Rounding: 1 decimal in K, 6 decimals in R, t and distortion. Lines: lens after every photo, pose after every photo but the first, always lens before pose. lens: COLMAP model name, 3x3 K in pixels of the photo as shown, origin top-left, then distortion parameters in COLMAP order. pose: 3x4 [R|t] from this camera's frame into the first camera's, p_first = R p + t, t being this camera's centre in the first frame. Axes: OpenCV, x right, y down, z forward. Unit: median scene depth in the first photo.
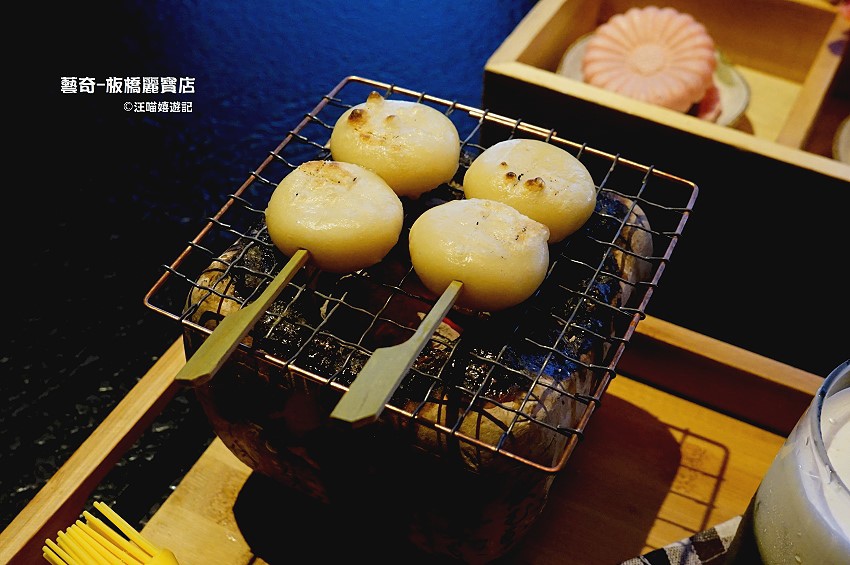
lens RADIAL K [[1149.5, 0, 426.4], [0, 1149.5, 273.3], [0, 0, 1]] dist [0.004609, -0.010179]
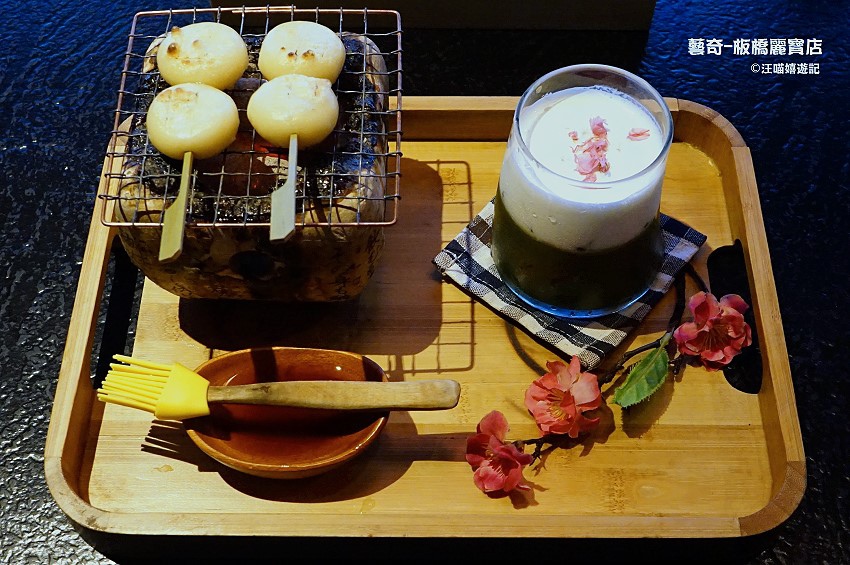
lens RADIAL K [[1149.5, 0, 426.4], [0, 1149.5, 273.3], [0, 0, 1]] dist [0.004609, -0.010179]
pose [[0.897143, -0.389591, 0.208214, -0.191754], [0.332356, 0.905799, 0.262807, -0.159861], [-0.290987, -0.166574, 0.942114, -0.527061]]
